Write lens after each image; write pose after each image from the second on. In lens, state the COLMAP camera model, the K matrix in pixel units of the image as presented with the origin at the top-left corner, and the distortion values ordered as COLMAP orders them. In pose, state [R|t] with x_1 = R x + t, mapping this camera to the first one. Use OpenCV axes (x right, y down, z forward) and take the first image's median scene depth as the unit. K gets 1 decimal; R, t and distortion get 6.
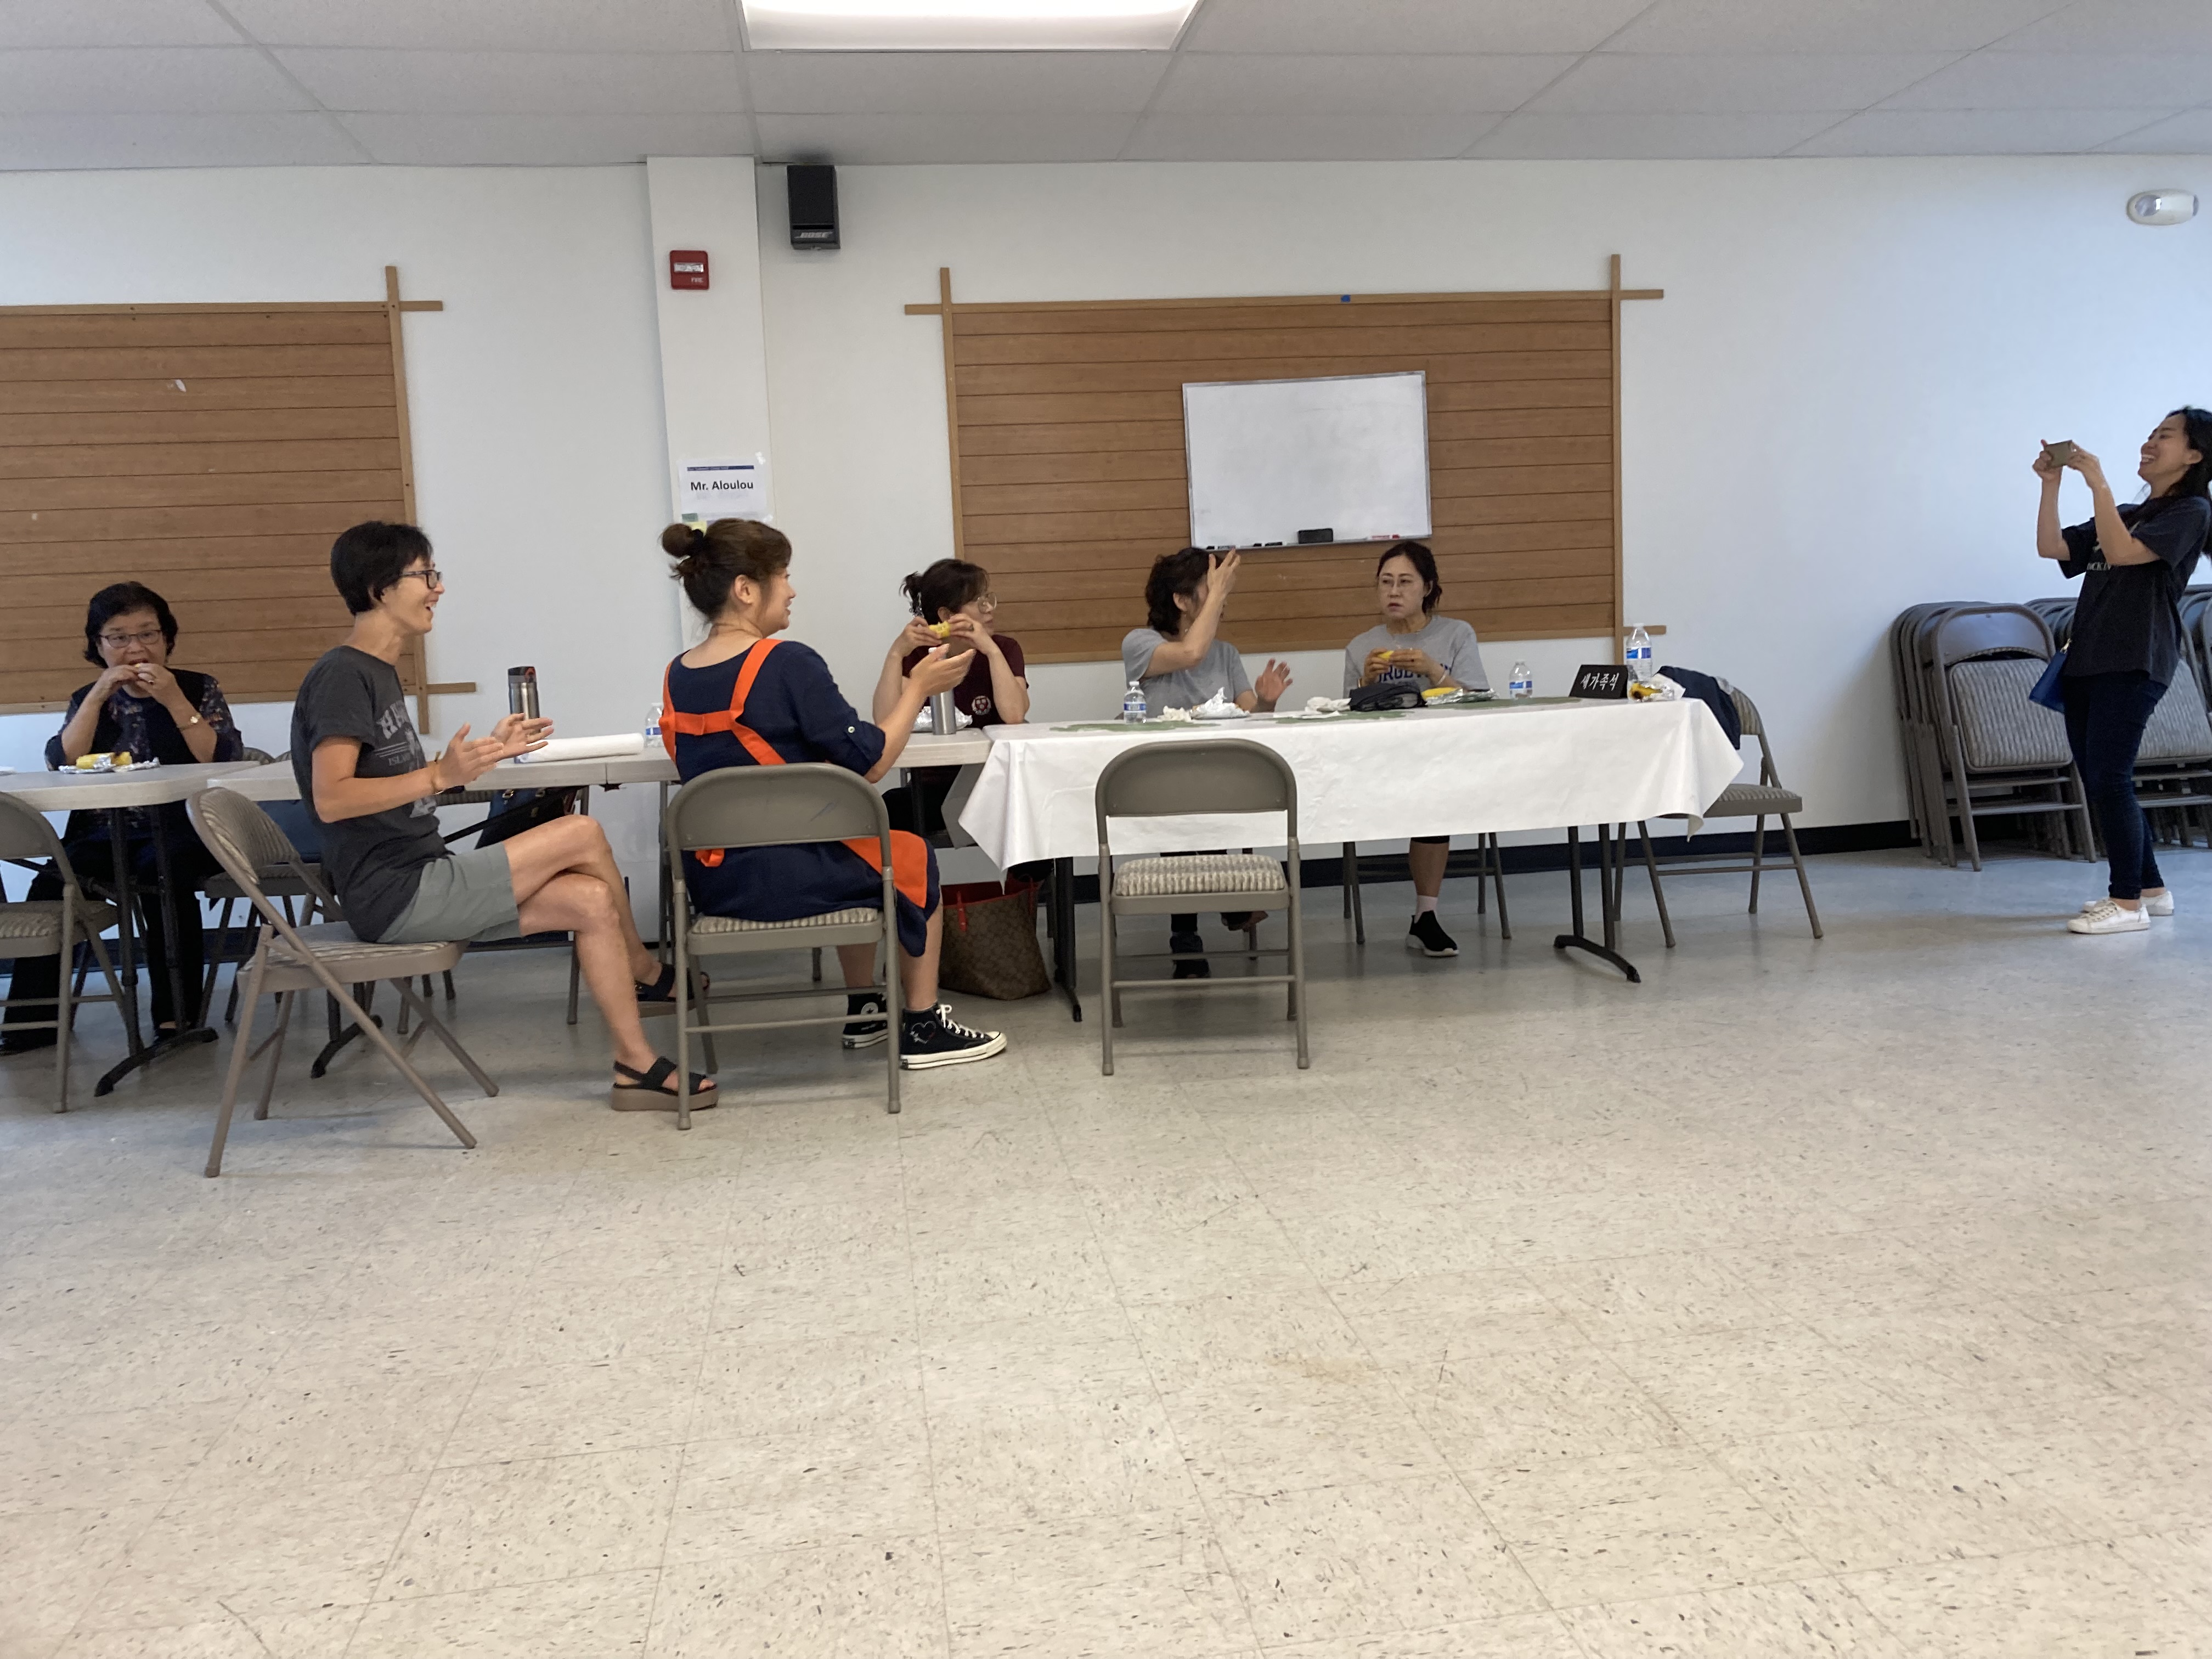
lens RADIAL K [[1795.6, 0, 1155.1], [0, 1795.6, 842.7], [0, 0, 1]] dist [0.006800, 0.005224]
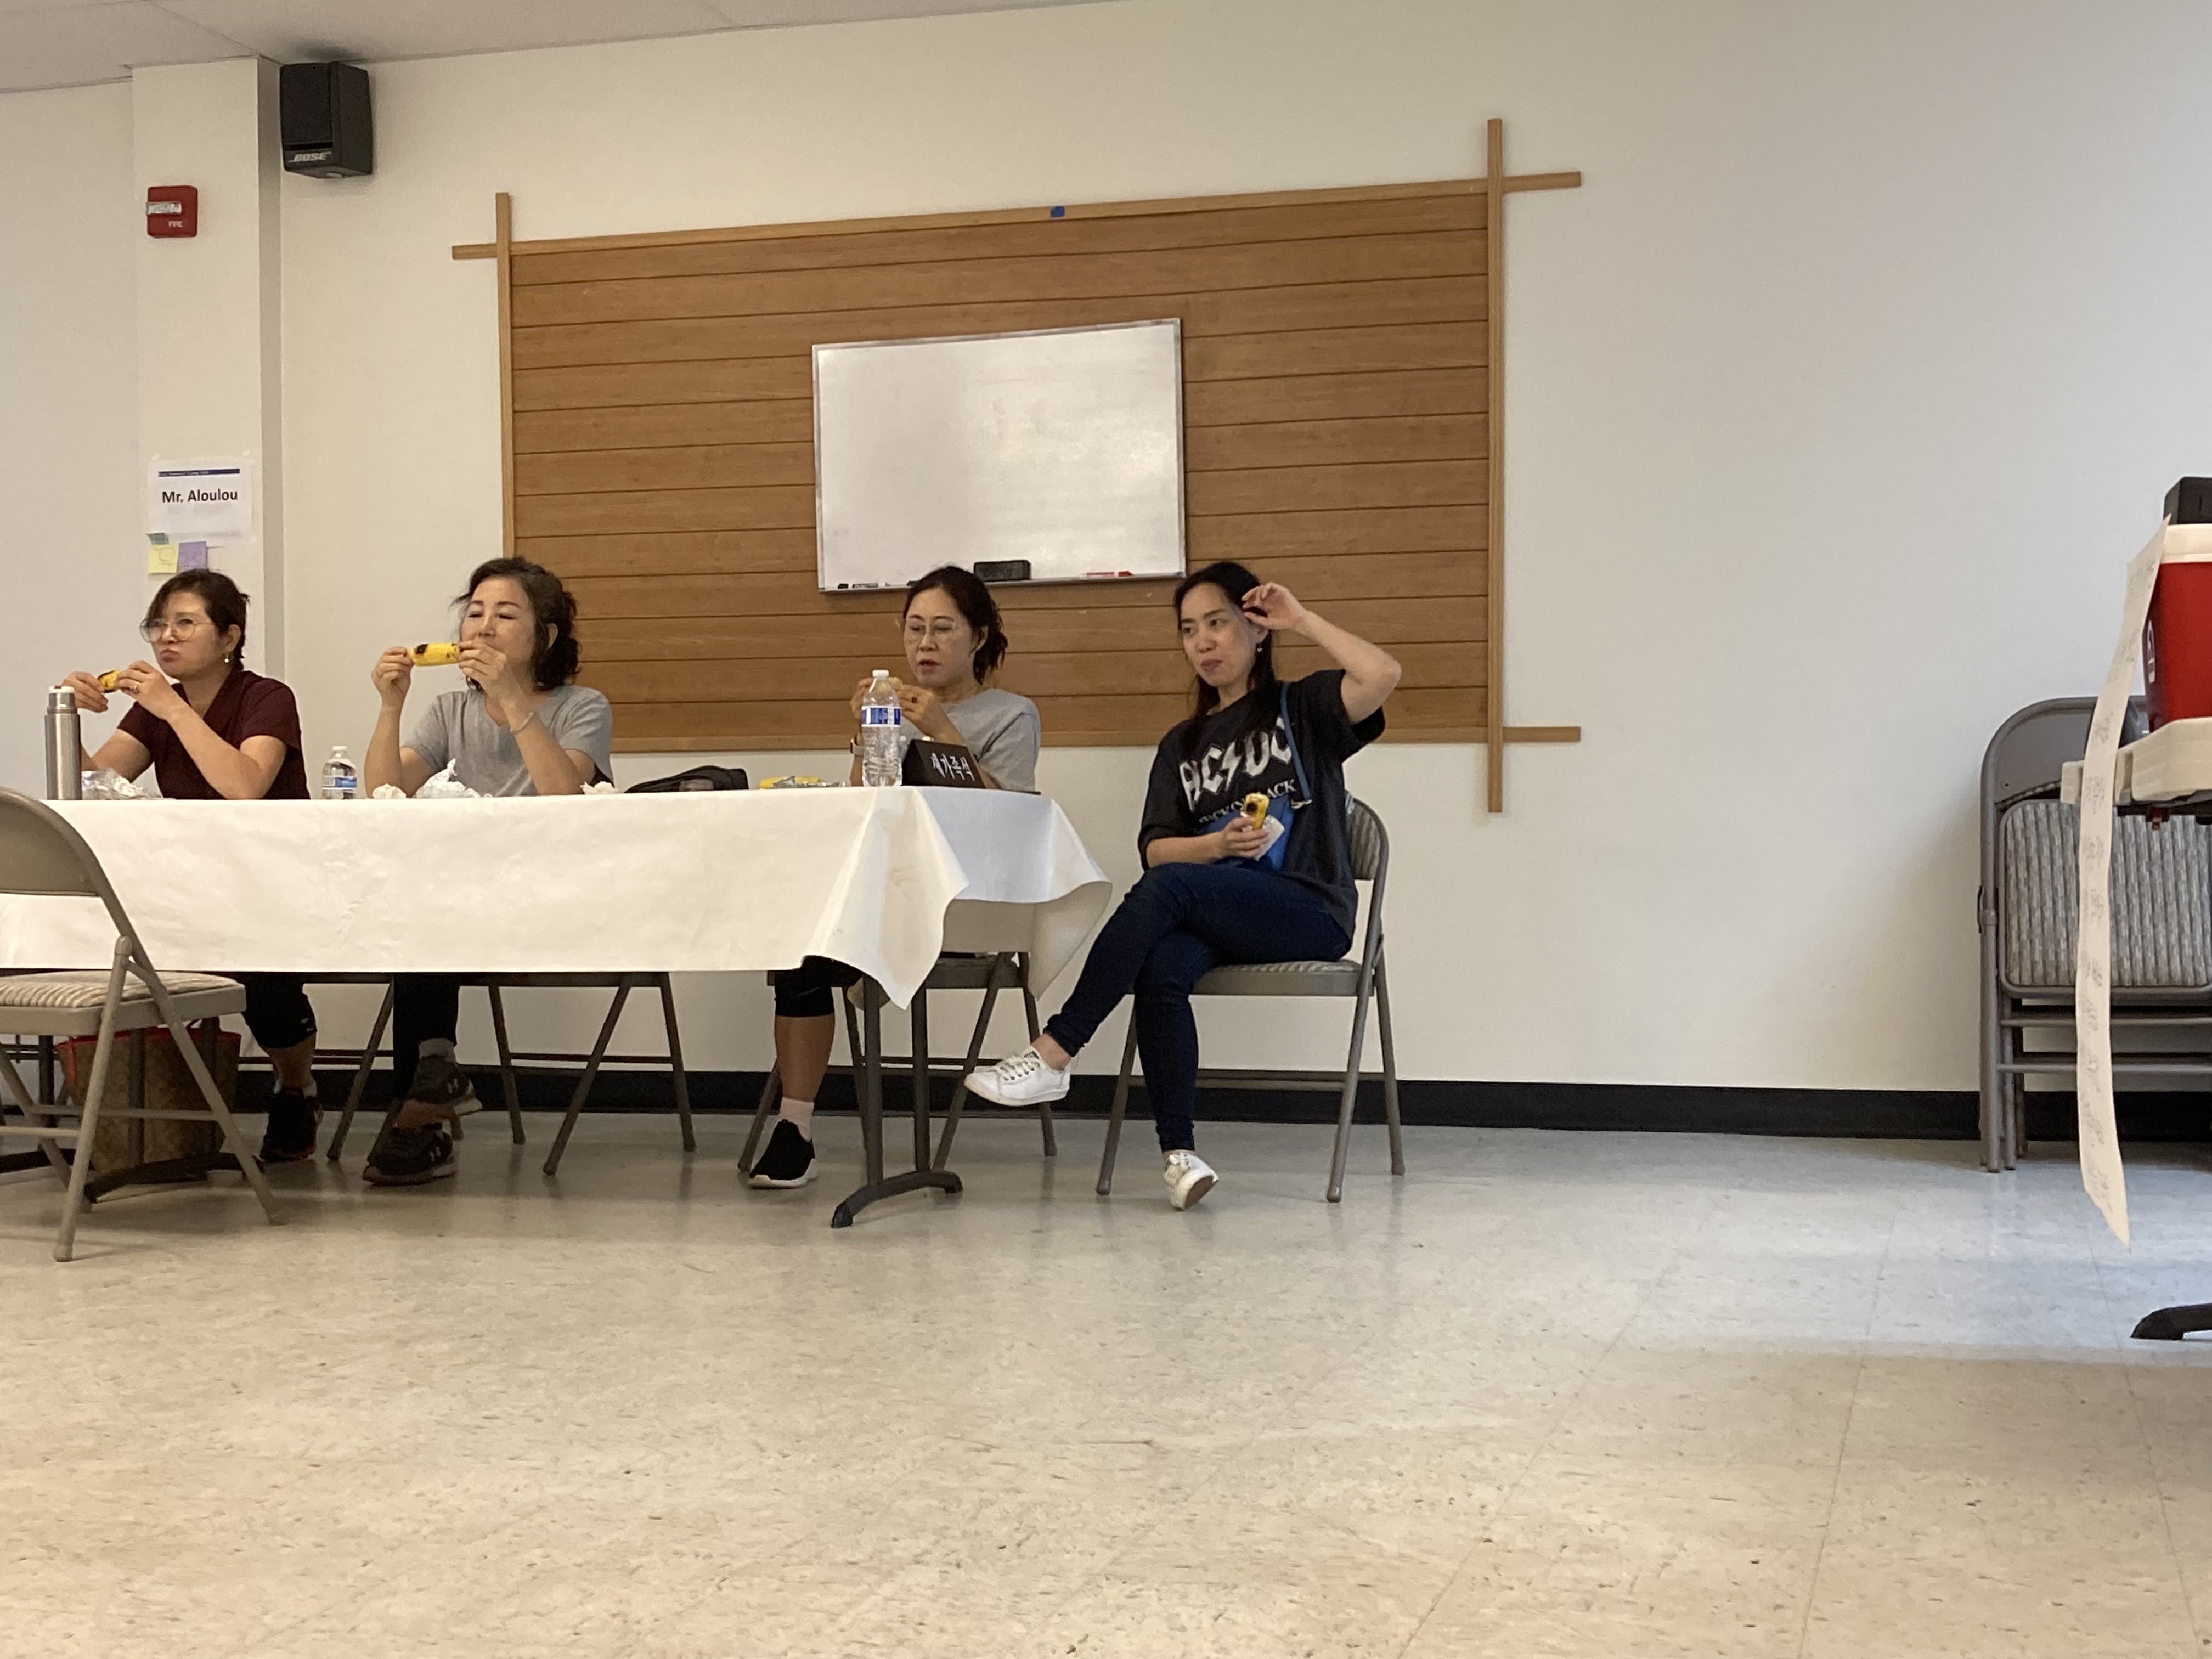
lens RADIAL K [[2886.5, 0, 1175.8], [0, 2886.5, 809.7], [0, 0, 1]] dist [0.052504, 0.000000]
pose [[0.913528, 0.043868, -0.404403, 0.624764], [-0.072692, 0.995770, -0.056192, -0.033122], [0.400228, 0.080730, 0.912853, 0.082745]]
